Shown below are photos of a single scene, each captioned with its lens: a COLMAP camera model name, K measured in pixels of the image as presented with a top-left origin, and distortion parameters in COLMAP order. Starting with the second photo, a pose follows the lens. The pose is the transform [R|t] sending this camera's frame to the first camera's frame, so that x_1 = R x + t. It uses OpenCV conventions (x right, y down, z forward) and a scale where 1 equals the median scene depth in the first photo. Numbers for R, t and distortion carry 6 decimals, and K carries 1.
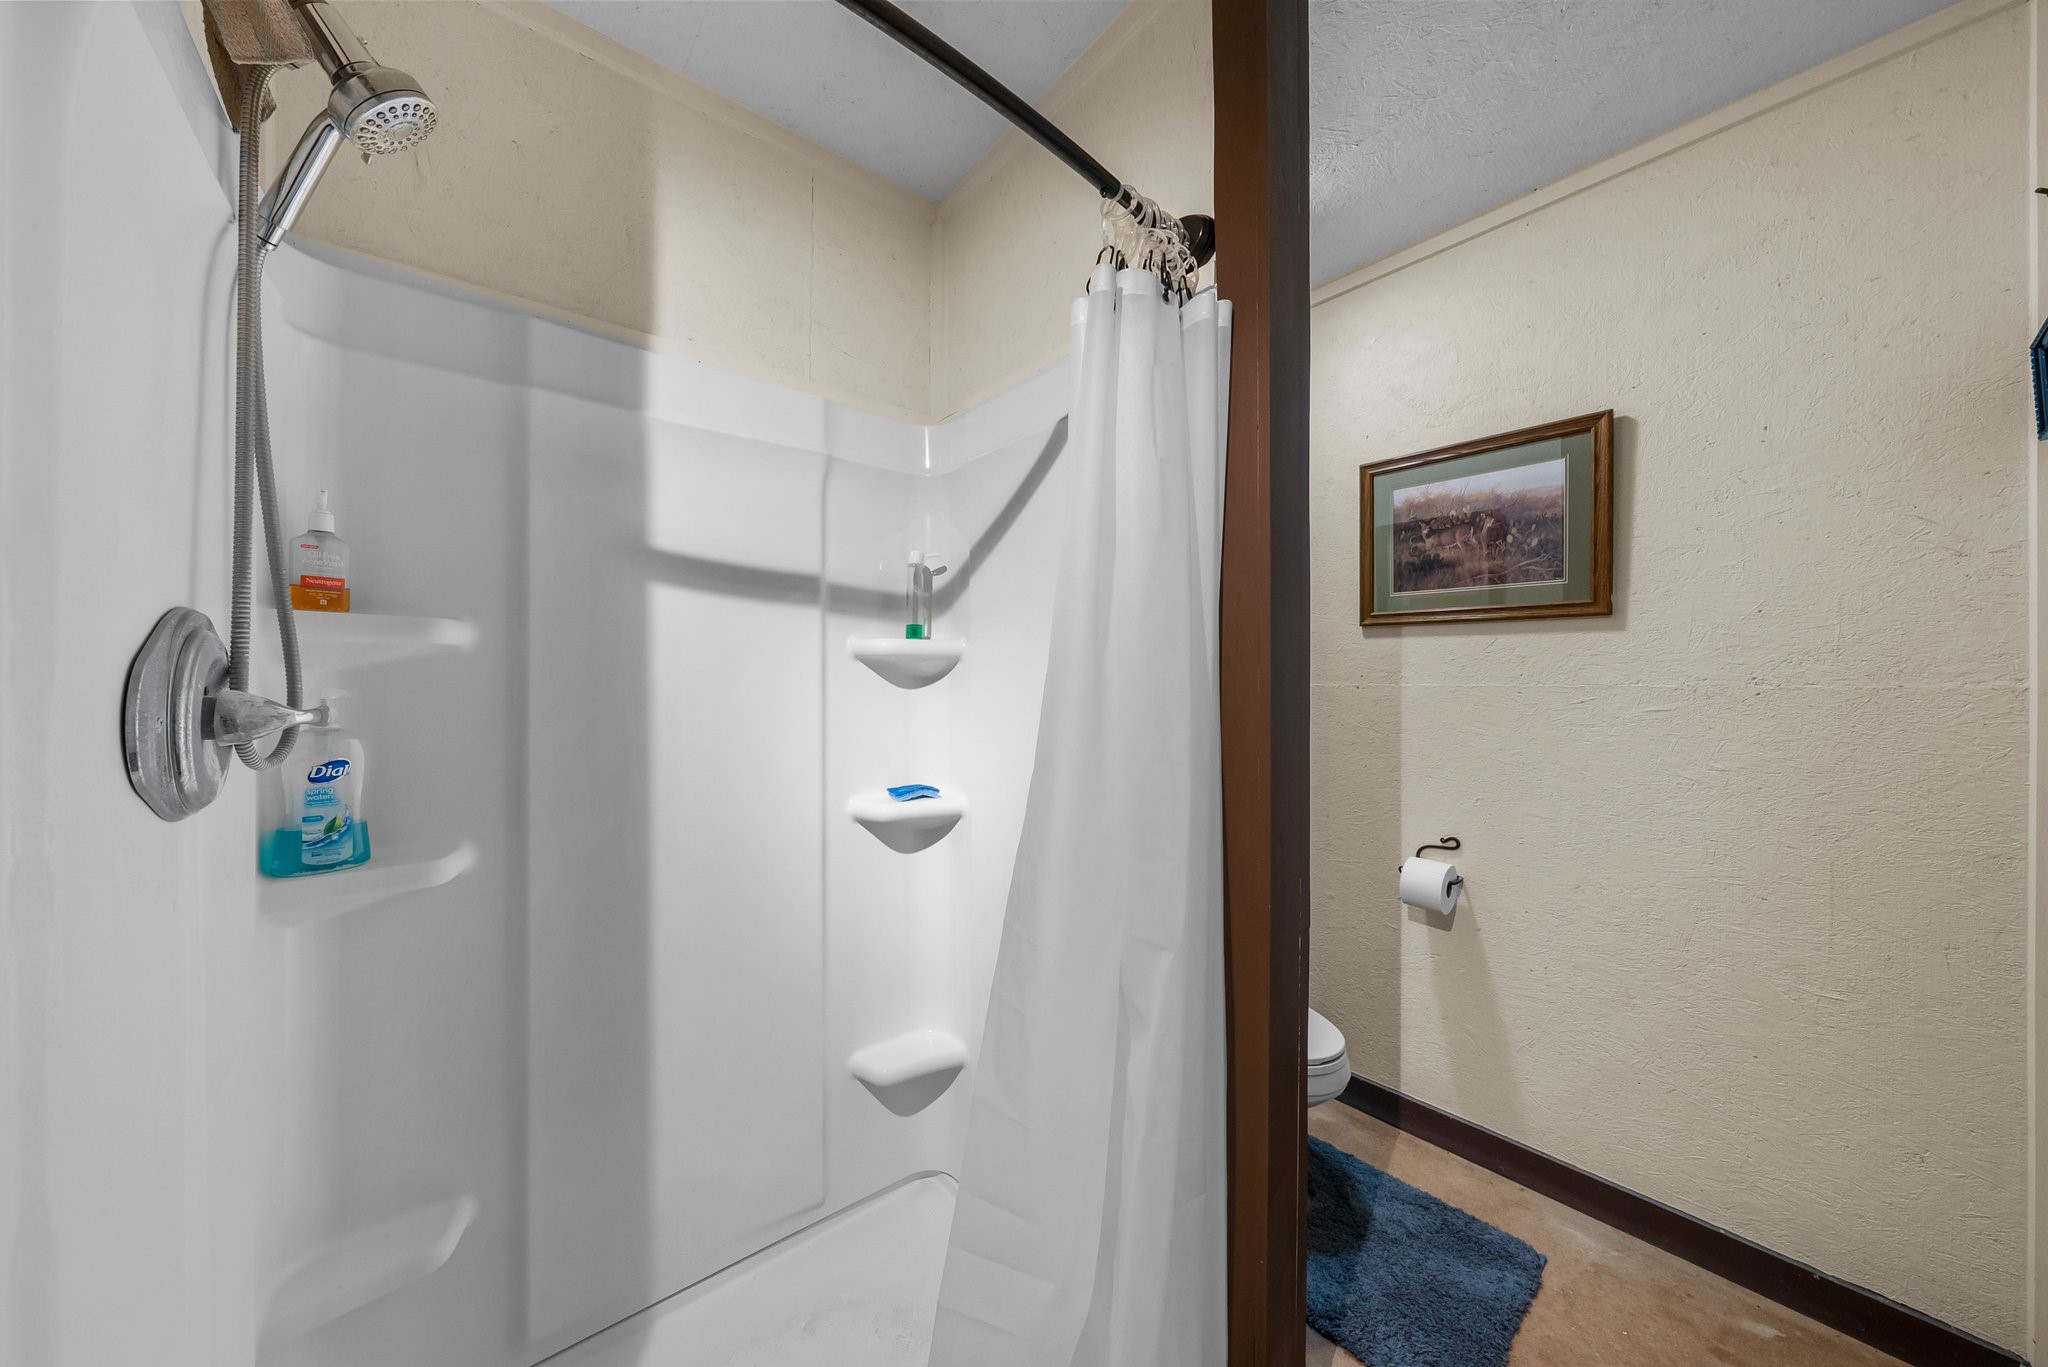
lens RADIAL K [[703.3, 0, 1024.5], [0, 703.3, 679.5], [0, 0, 1]] dist [-0.005053, -0.000048]
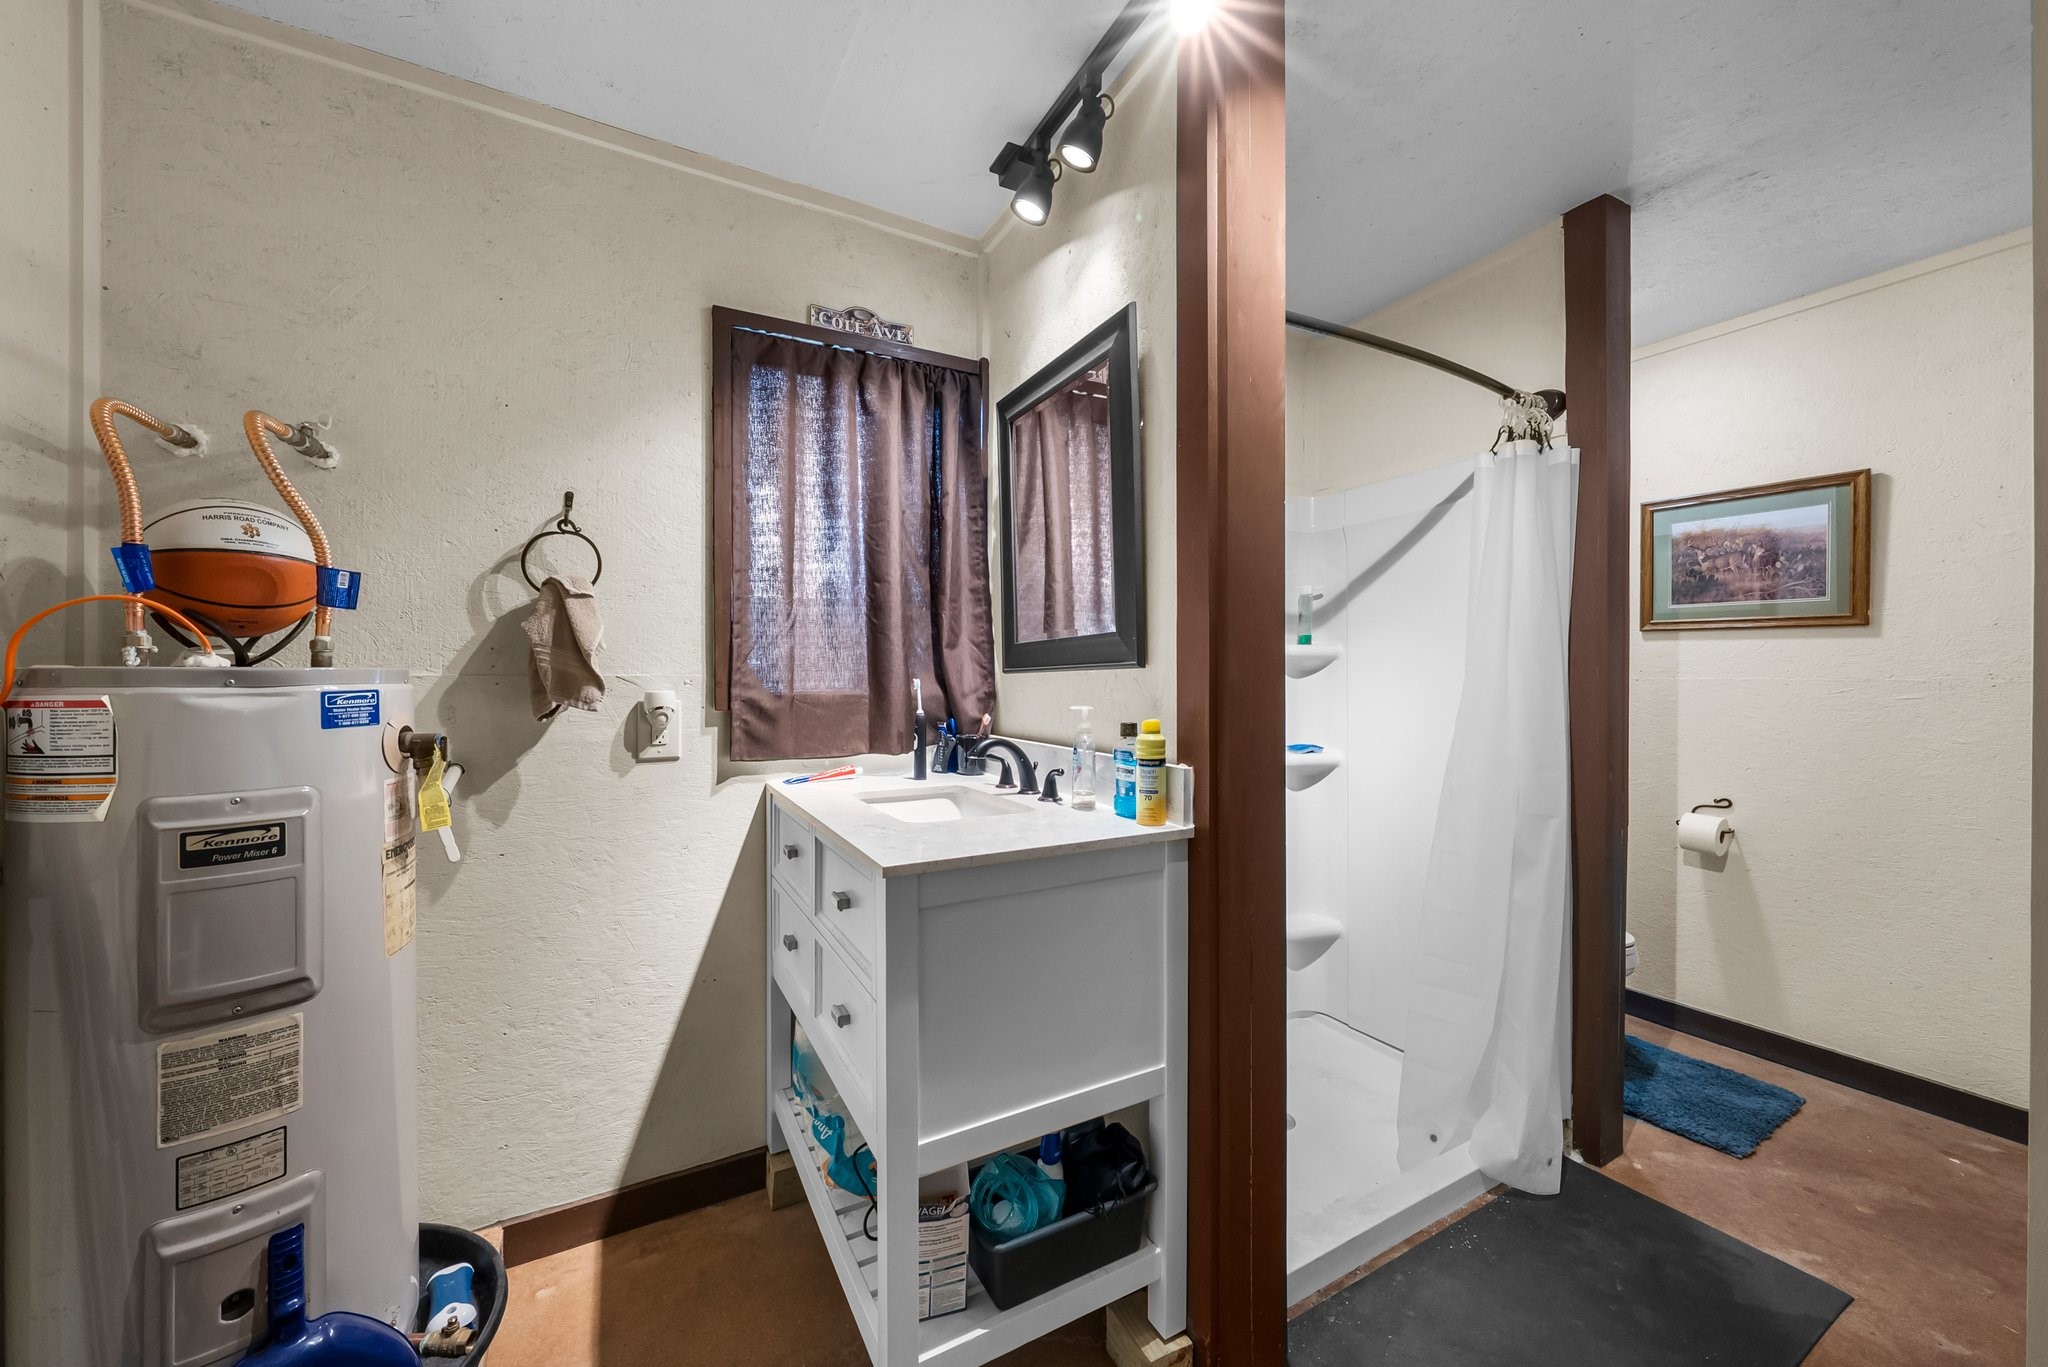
lens RADIAL K [[758.4, 0, 1027.5], [0, 758.4, 676.2], [0, 0, 1]] dist [-0.000671, 0.000011]
pose [[0.982245, 0.006169, -0.187501, -0.408530], [-0.006054, 0.999981, 0.001185, 0.009836], [0.187504, -0.000028, 0.982264, -0.637846]]
